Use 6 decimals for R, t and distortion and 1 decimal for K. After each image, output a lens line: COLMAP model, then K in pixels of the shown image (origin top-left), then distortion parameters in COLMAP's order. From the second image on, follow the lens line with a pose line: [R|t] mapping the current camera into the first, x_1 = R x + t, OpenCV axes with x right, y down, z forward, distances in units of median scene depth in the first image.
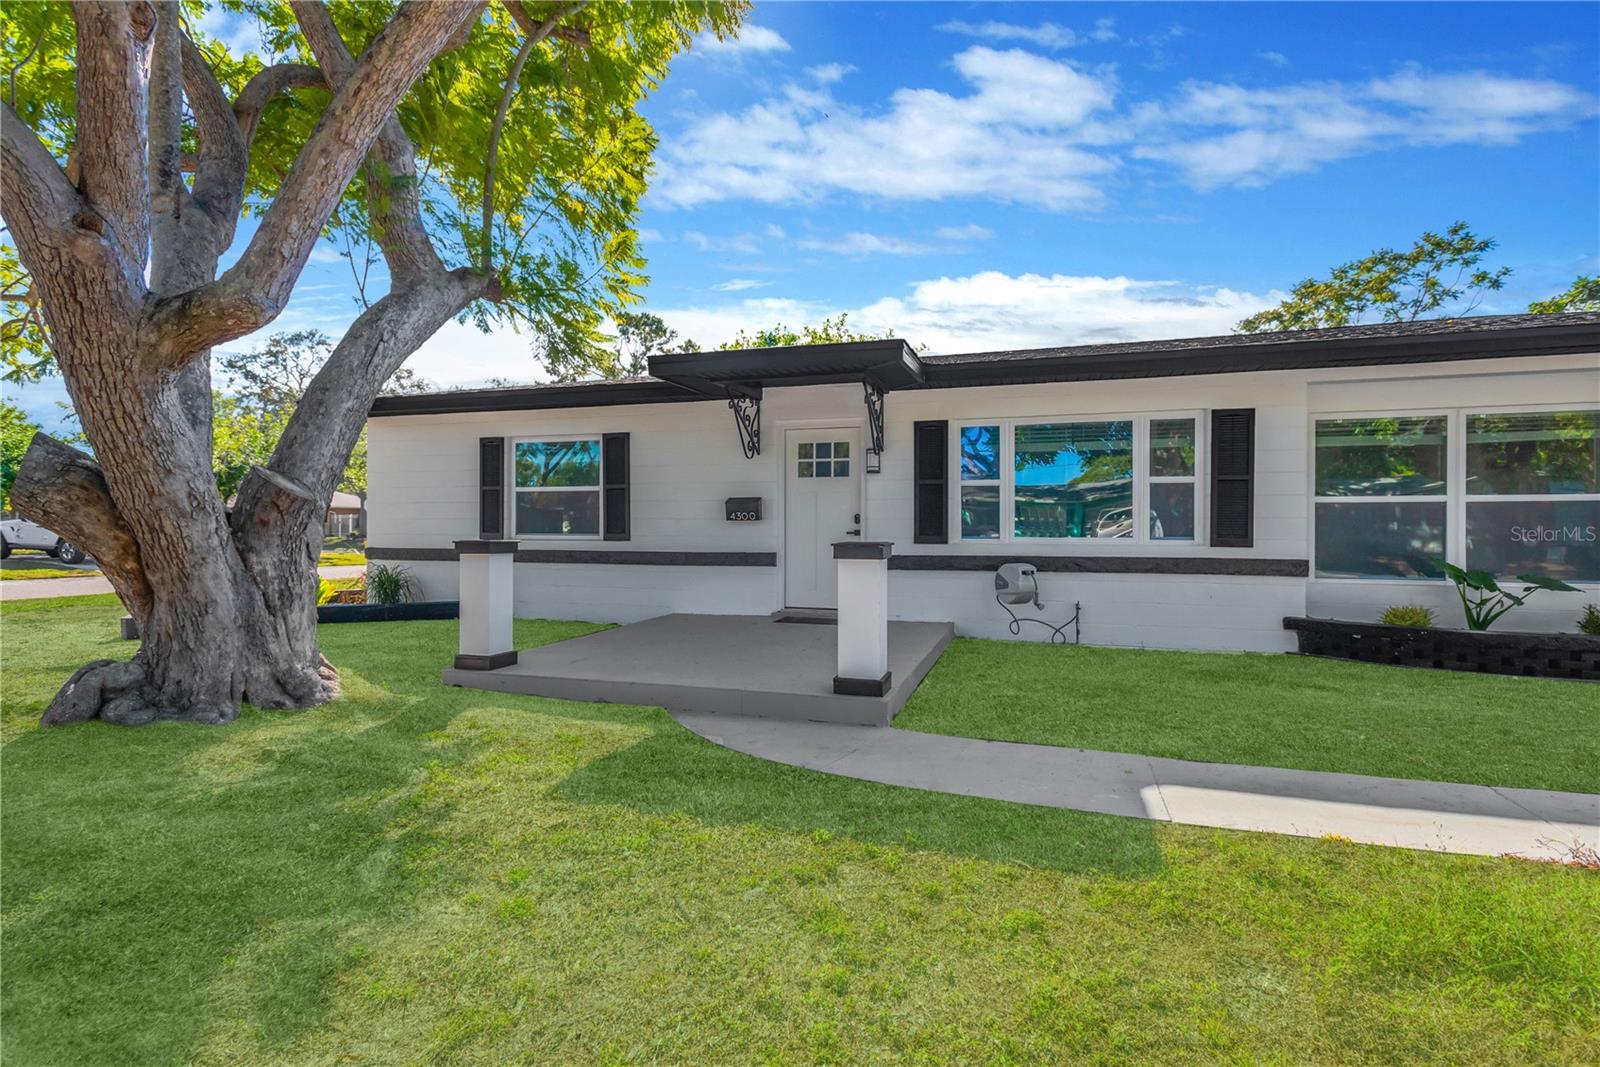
lens RADIAL K [[806.6, 0, 800.0], [0, 806.6, 533.5], [0, 0, 1]] dist [-0.000203, -0.000123]
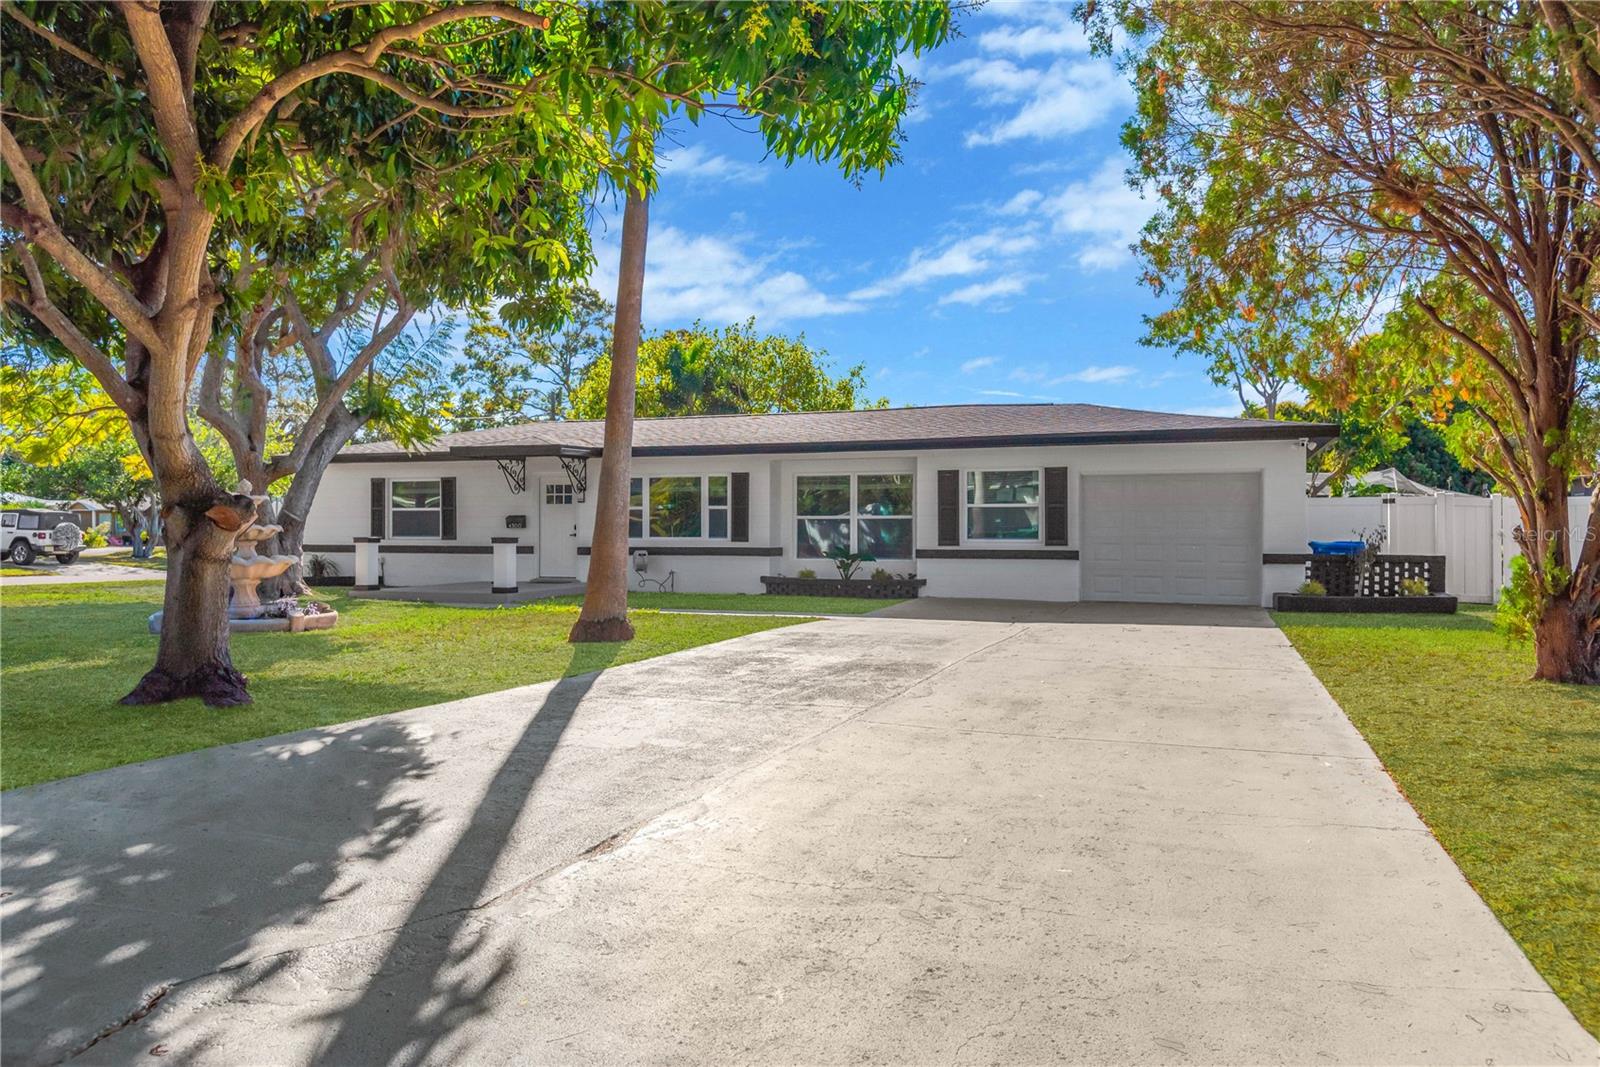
lens RADIAL K [[1110.5, 0, 800.0], [0, 1110.5, 533.5], [0, 0, 1]] dist [0.005750, 0.000127]
pose [[0.999470, -0.000984, -0.032553, 0.643861], [0.000859, 0.999992, -0.003870, 0.006102], [0.032557, 0.003840, 0.999463, -1.450339]]
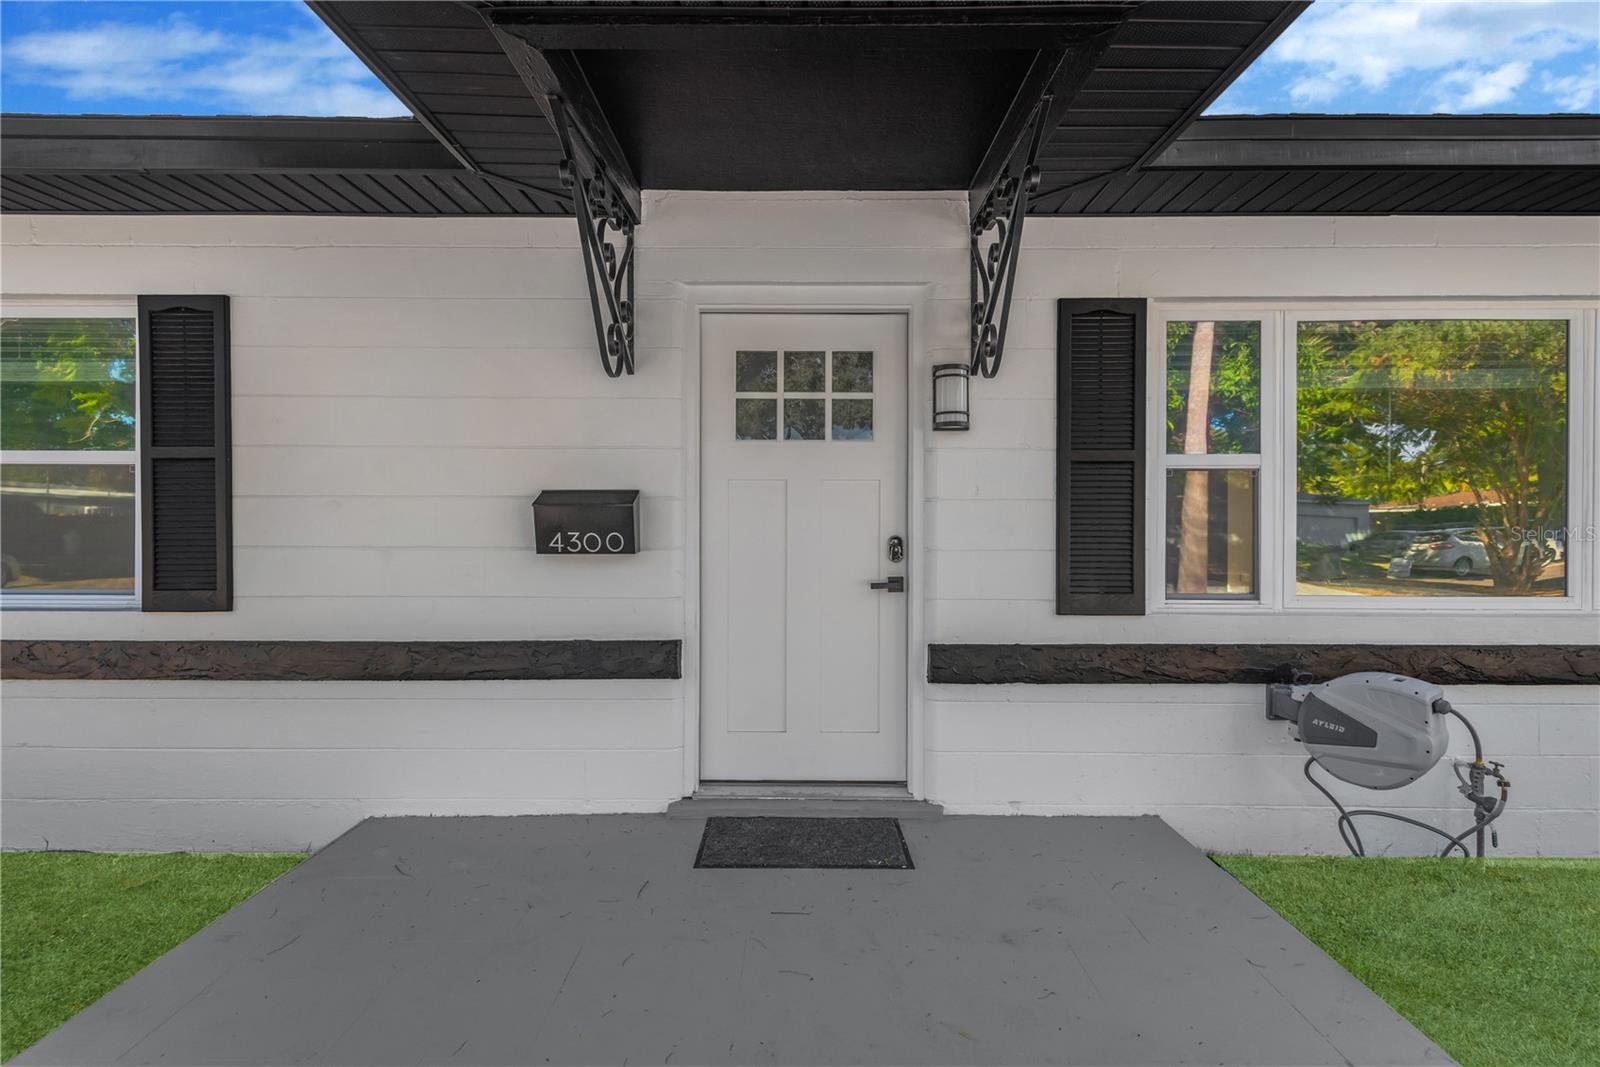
lens RADIAL K [[755.8, 0, 803.8], [0, 755.8, 524.1], [0, 0, 1]] dist [0.002148, -0.000546]
pose [[0.950759, -0.000115, 0.309932, -0.083078], [0.002772, 0.999963, -0.008133, -0.026443], [-0.309919, 0.008592, 0.950724, 0.655023]]
